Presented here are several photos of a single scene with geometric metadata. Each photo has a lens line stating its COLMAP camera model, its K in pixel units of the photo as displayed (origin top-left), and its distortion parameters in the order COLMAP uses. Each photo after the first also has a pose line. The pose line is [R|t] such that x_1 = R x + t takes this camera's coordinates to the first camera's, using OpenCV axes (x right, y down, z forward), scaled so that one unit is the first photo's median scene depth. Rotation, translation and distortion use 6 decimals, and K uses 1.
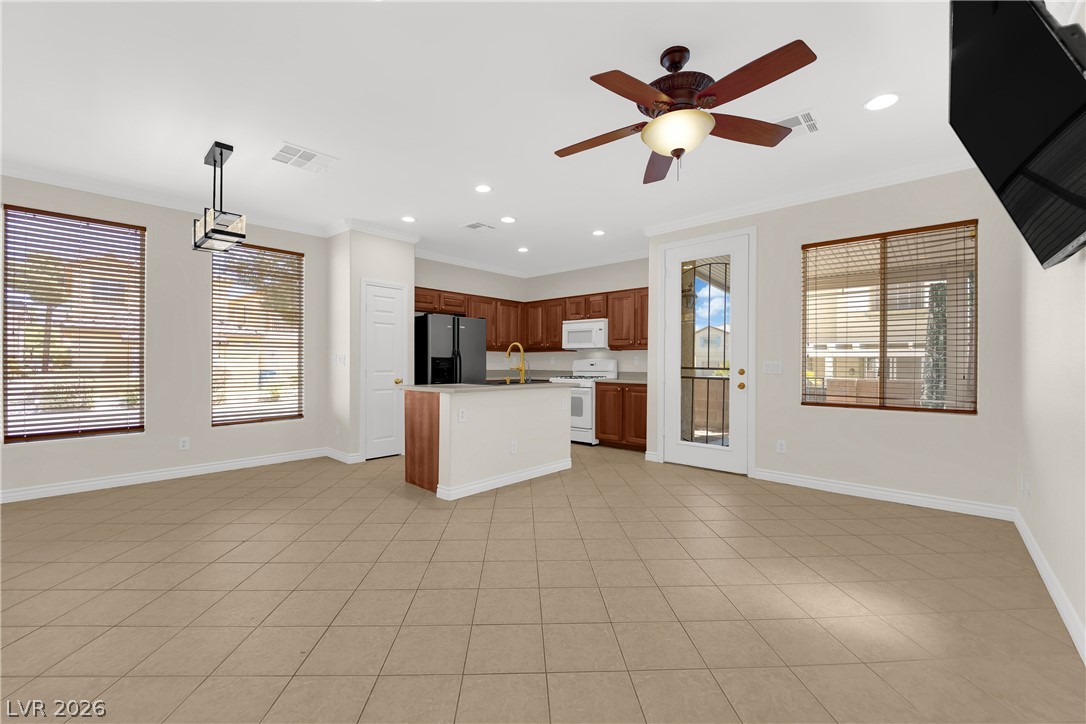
lens RADIAL K [[437.5, 0, 539.4], [0, 437.5, 363.6], [0, 0, 1]] dist [-0.012808, -0.002285]
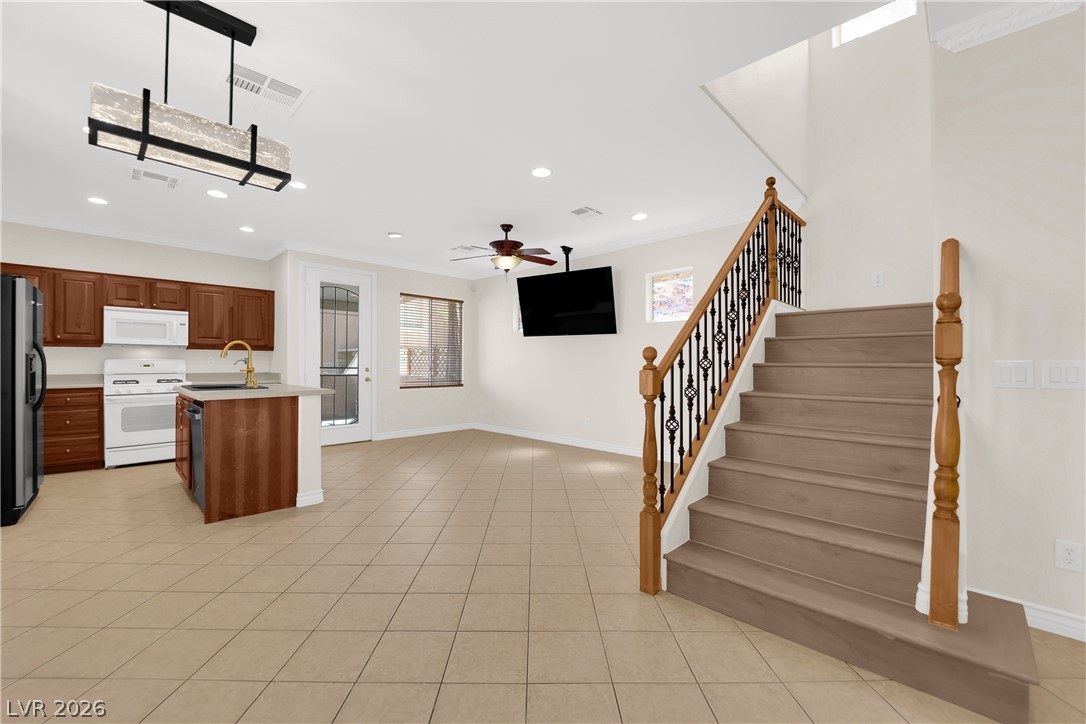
lens RADIAL K [[437.5, 0, 535.0], [0, 437.5, 363.6], [0, 0, 1]] dist [-0.012808, -0.002285]
pose [[0.038458, -0.001367, 0.999259, -0.751546], [-0.000240, 0.999999, 0.001377, -0.002820], [-0.999260, -0.000292, 0.038457, 0.302398]]
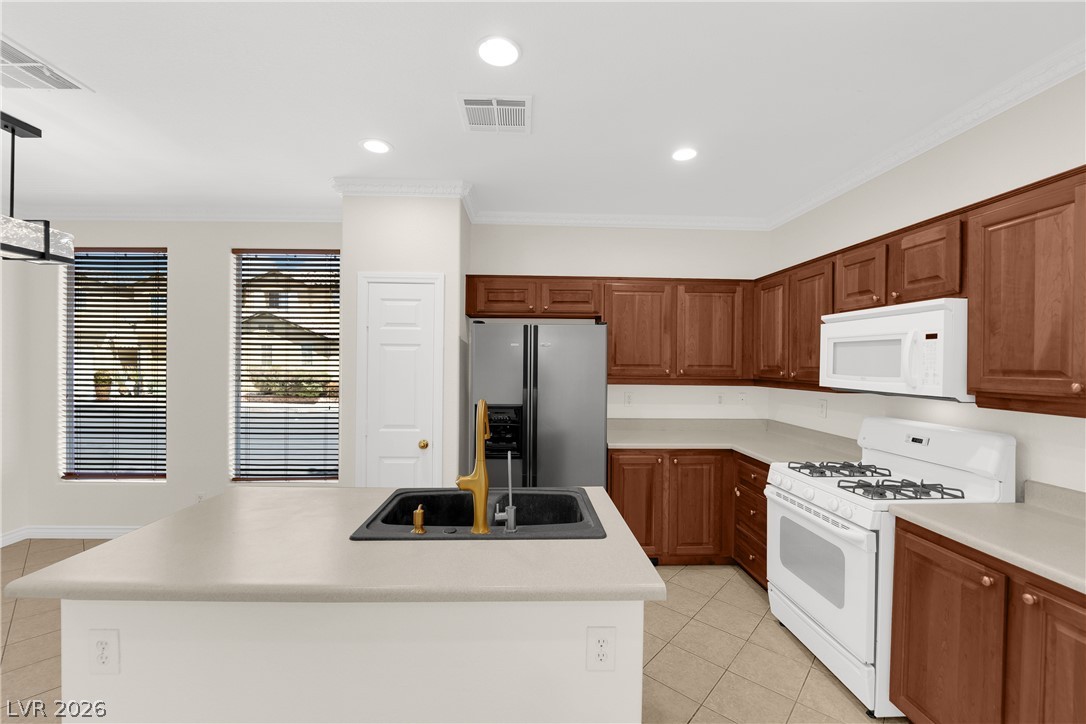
lens RADIAL K [[437.5, 0, 538.2], [0, 437.5, 363.6], [0, 0, 1]] dist [-0.012808, -0.002285]
pose [[0.705119, 0.005196, -0.709070, 0.175842], [-0.007795, 0.999970, -0.000424, -0.062614], [0.709046, 0.005826, 0.705138, 0.655925]]
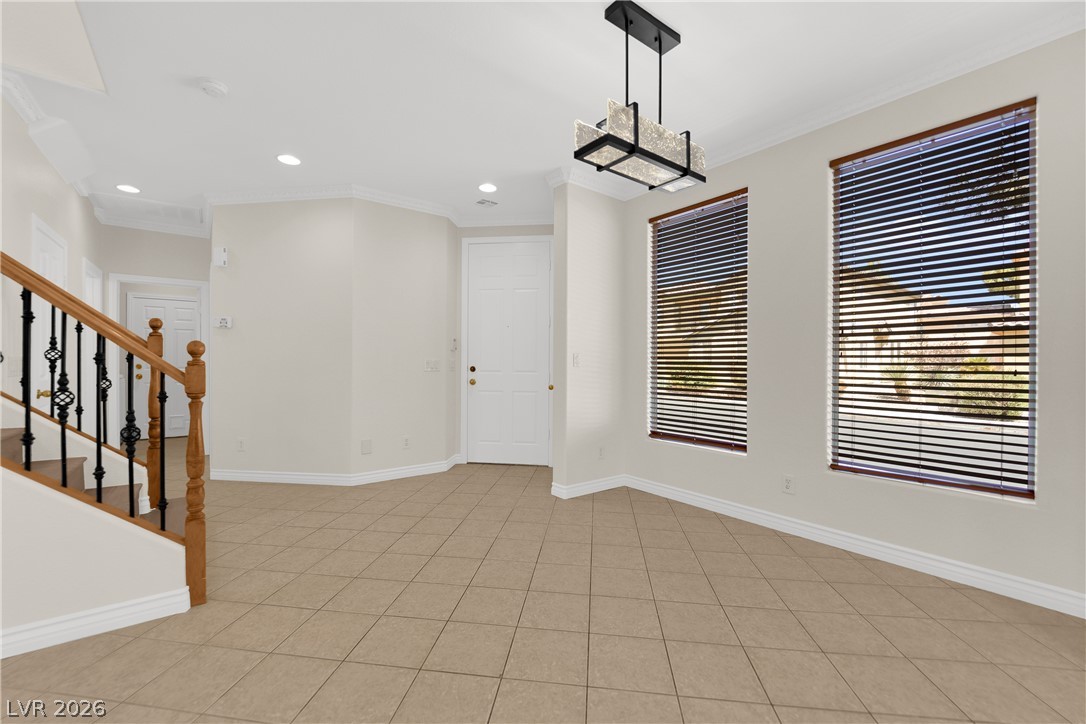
lens RADIAL K [[437.5, 0, 538.9], [0, 437.5, 364.5], [0, 0, 1]] dist [-0.012808, -0.002285]
pose [[-0.174595, 0.001415, -0.984639, -0.061651], [-0.007090, 0.999971, 0.002694, -0.001058], [0.984615, 0.007452, -0.174580, 0.553357]]
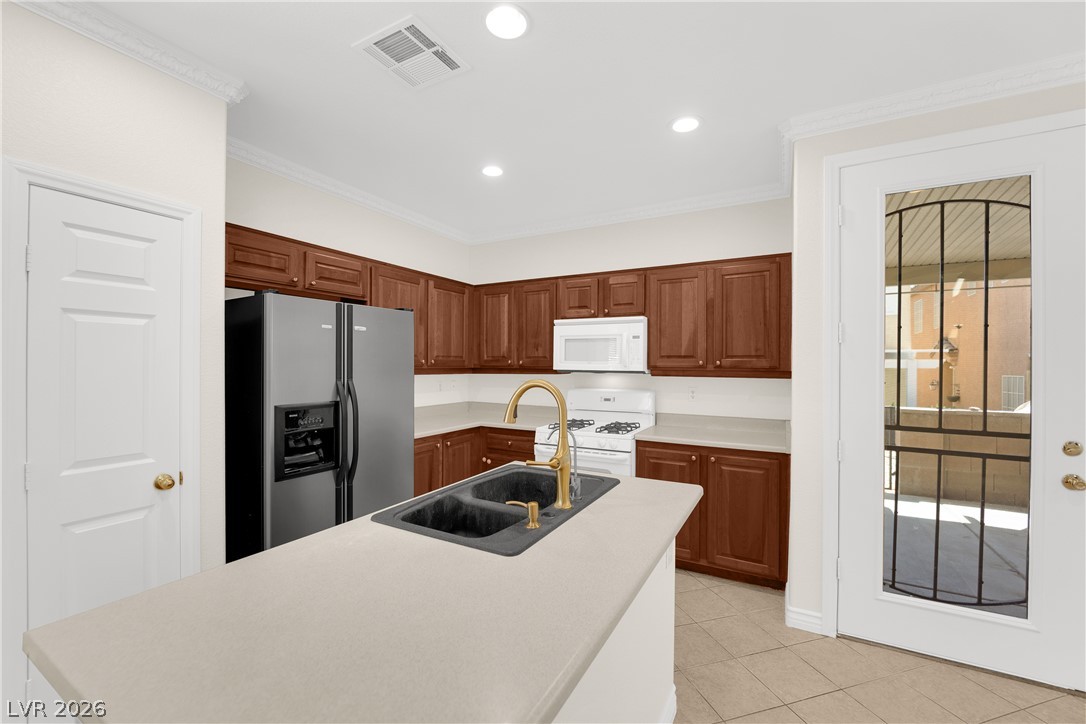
lens RADIAL K [[437.5, 0, 538.8], [0, 437.5, 364.1], [0, 0, 1]] dist [-0.012808, -0.002285]
pose [[0.973077, -0.000580, 0.230479, -0.107372], [0.000654, 1.000000, -0.000245, -0.049682], [-0.230479, 0.000389, 0.973077, 0.559194]]
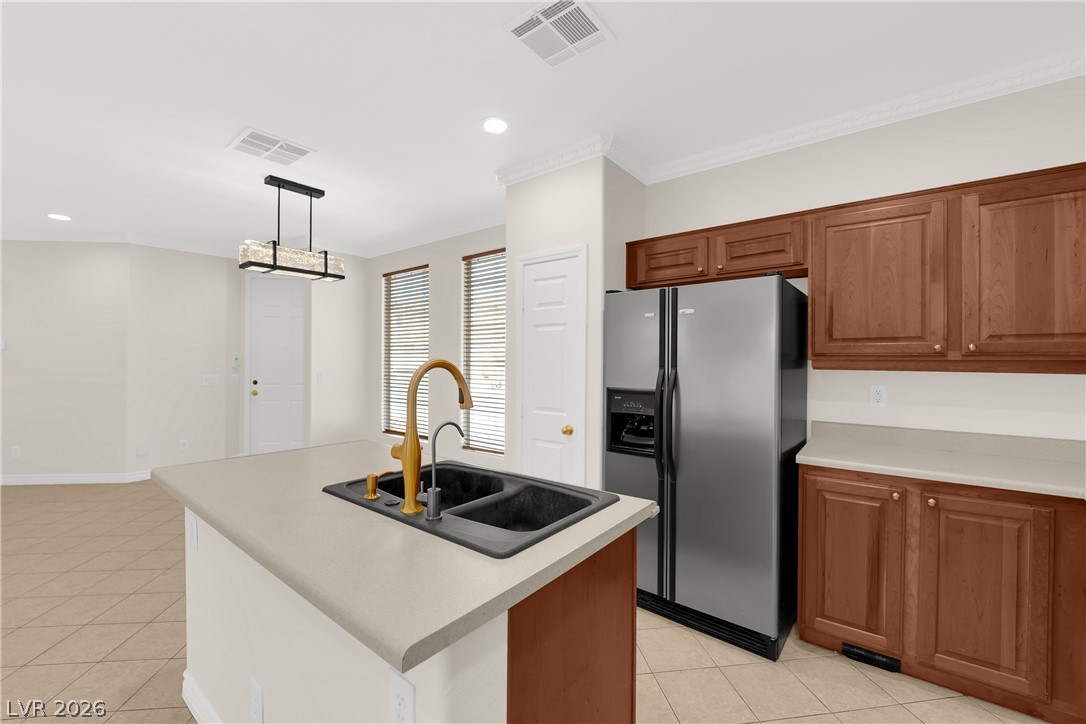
lens RADIAL K [[437.5, 0, 537.6], [0, 437.5, 364.3], [0, 0, 1]] dist [-0.012808, -0.002285]
pose [[0.077911, 0.000197, -0.996960, 0.193557], [-0.008810, 0.999961, -0.000491, -0.037313], [0.996921, 0.008821, 0.077909, 0.860656]]
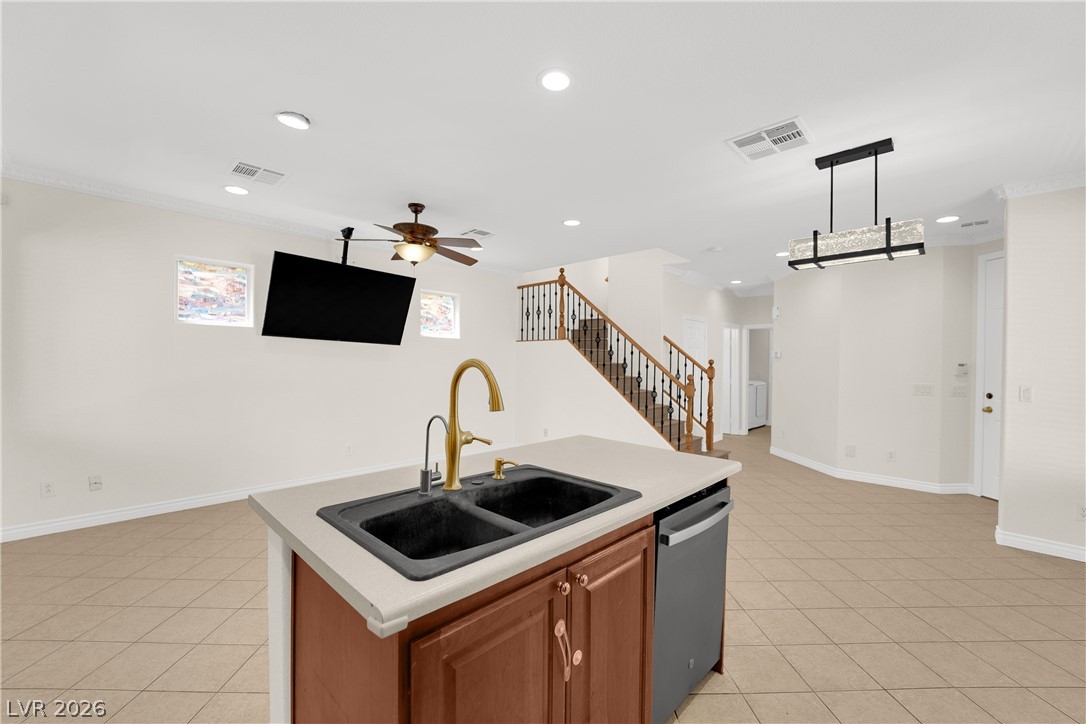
lens RADIAL K [[437.5, 0, 538.3], [0, 437.5, 363.3], [0, 0, 1]] dist [-0.012808, -0.002285]
pose [[-0.999505, -0.016040, 0.027049, -0.088836], [-0.015849, 0.999848, 0.007261, -0.040169], [-0.027162, 0.006828, -0.999608, 1.072289]]
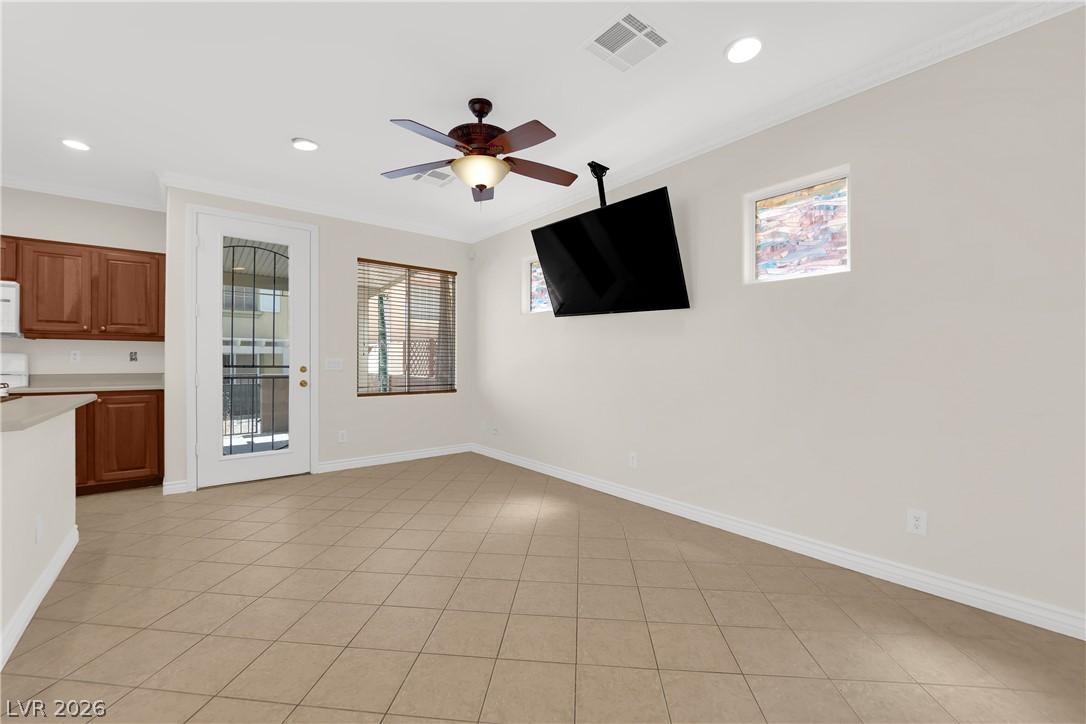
lens RADIAL K [[437.5, 0, 534.9], [0, 437.5, 364.3], [0, 0, 1]] dist [-0.012808, -0.002285]
pose [[0.145036, -0.009529, 0.989380, -0.337171], [-0.000786, 0.999952, 0.009746, -0.001665], [-0.989426, -0.002191, 0.145022, 0.266211]]
